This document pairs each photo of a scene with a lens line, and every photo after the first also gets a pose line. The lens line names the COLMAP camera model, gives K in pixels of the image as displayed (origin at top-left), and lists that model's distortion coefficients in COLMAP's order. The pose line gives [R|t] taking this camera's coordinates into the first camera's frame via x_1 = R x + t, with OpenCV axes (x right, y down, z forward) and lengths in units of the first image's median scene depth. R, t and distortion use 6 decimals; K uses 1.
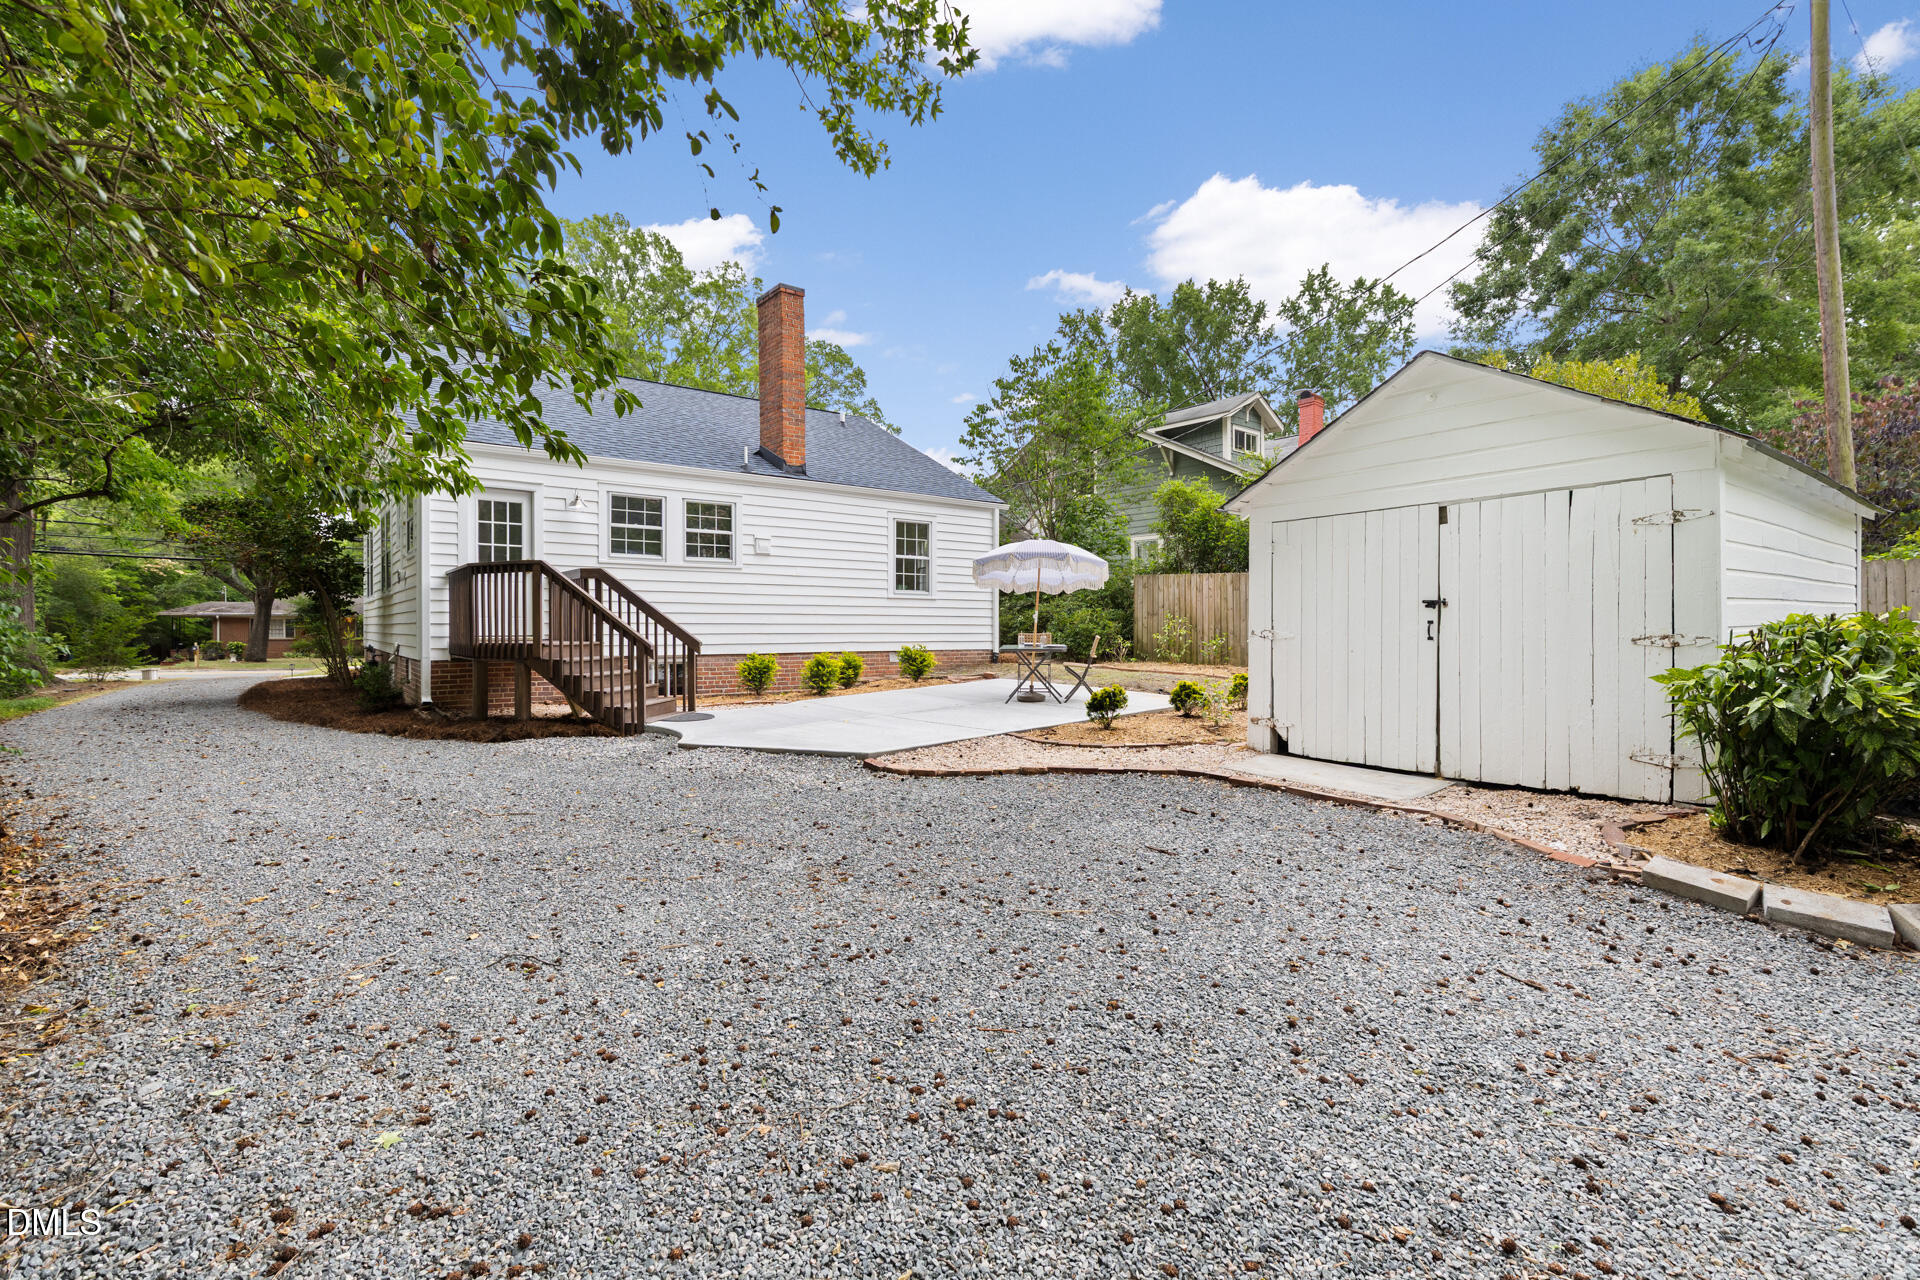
lens RADIAL K [[874.9, 0, 959.6], [0, 874.9, 638.8], [0, 0, 1]] dist [0.001115, 0.000287]
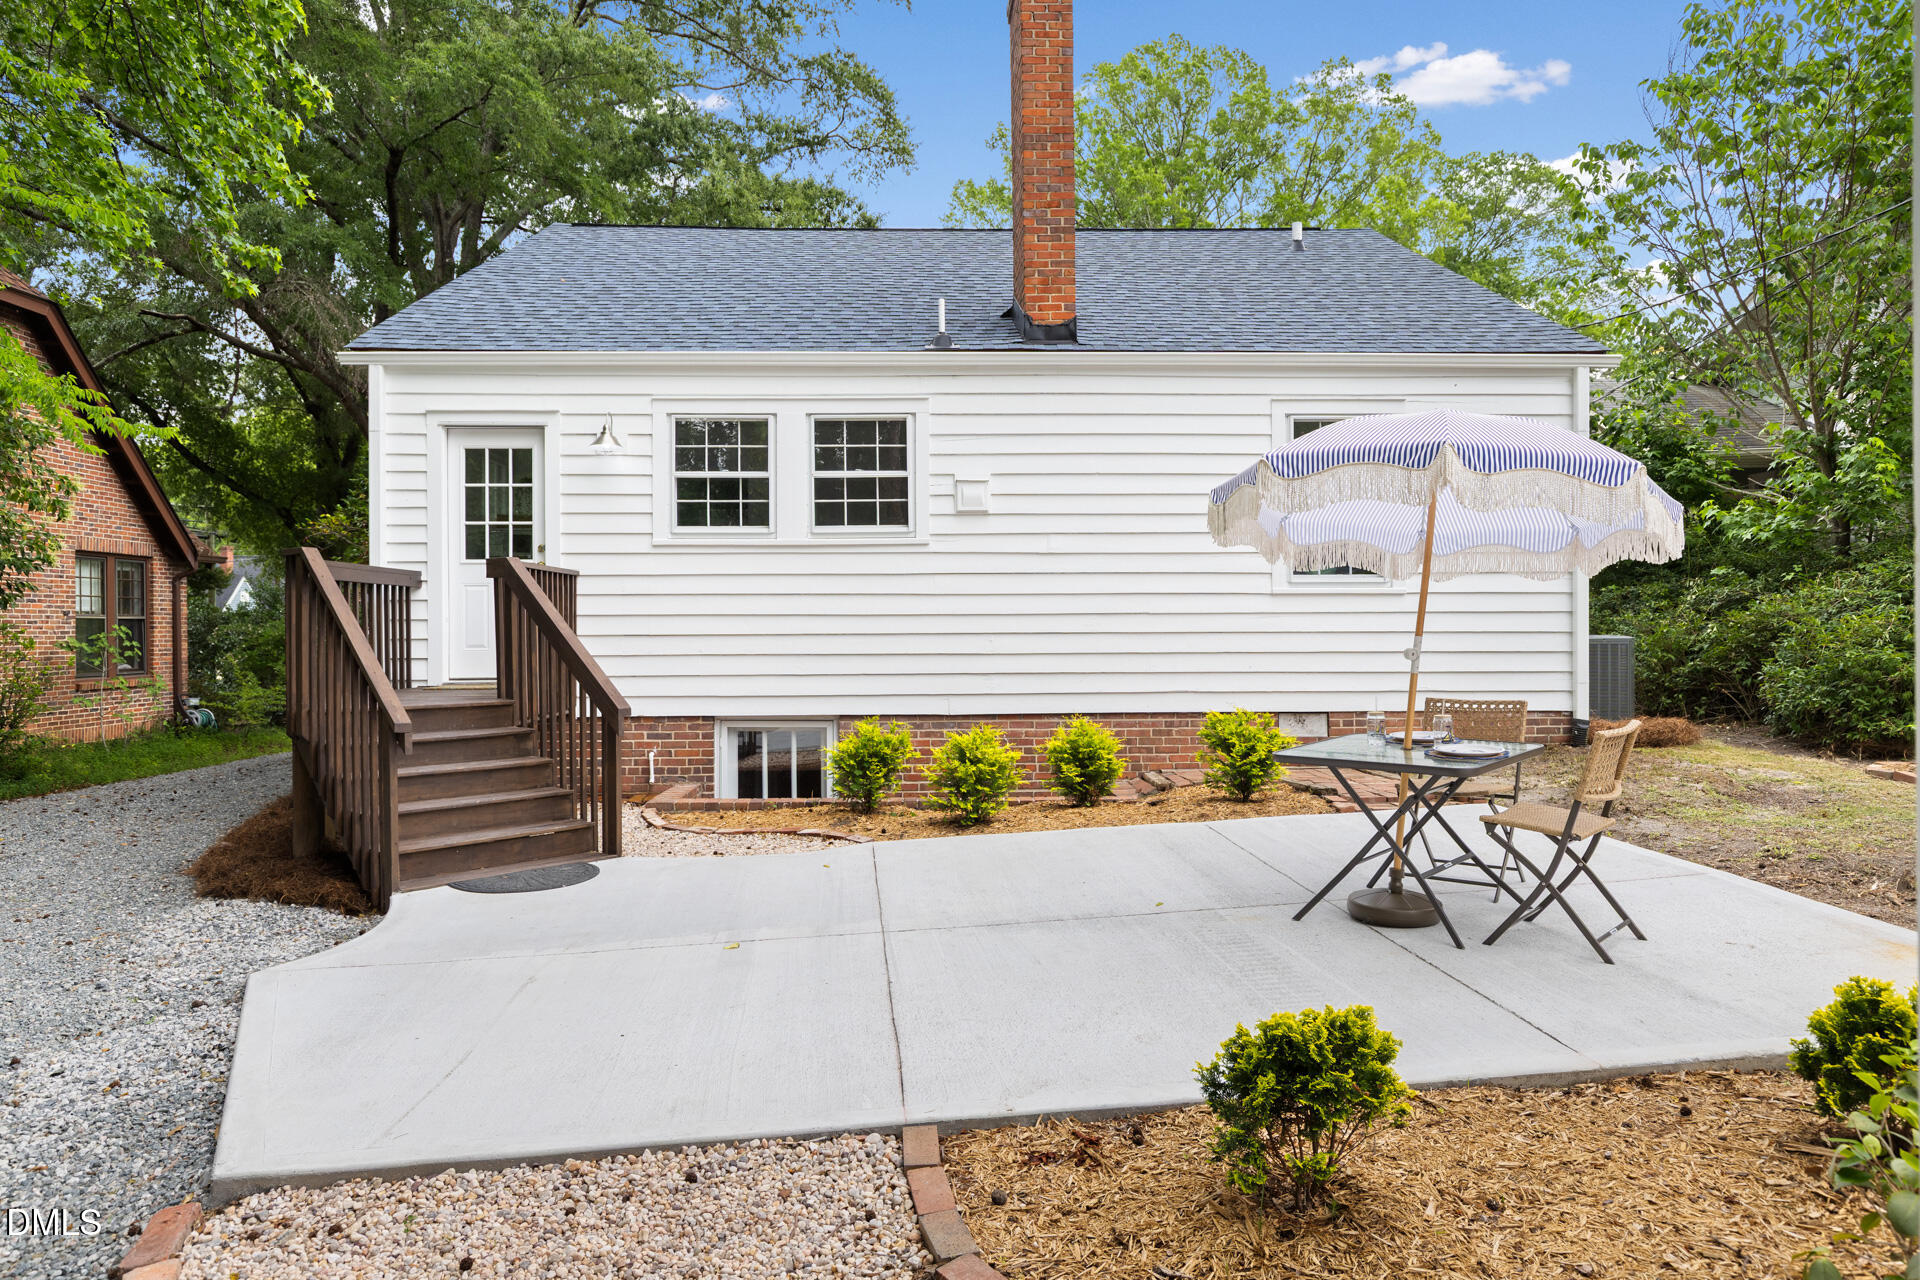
lens RADIAL K [[1243.2, 0, 958.7], [0, 1243.2, 627.1], [0, 0, 1]] dist [0.006035, -0.001184]
pose [[0.808883, -0.006130, -0.587938, 0.185147], [-0.001683, 0.999917, -0.012741, -0.024117], [0.587967, 0.011295, 0.808806, 0.447265]]
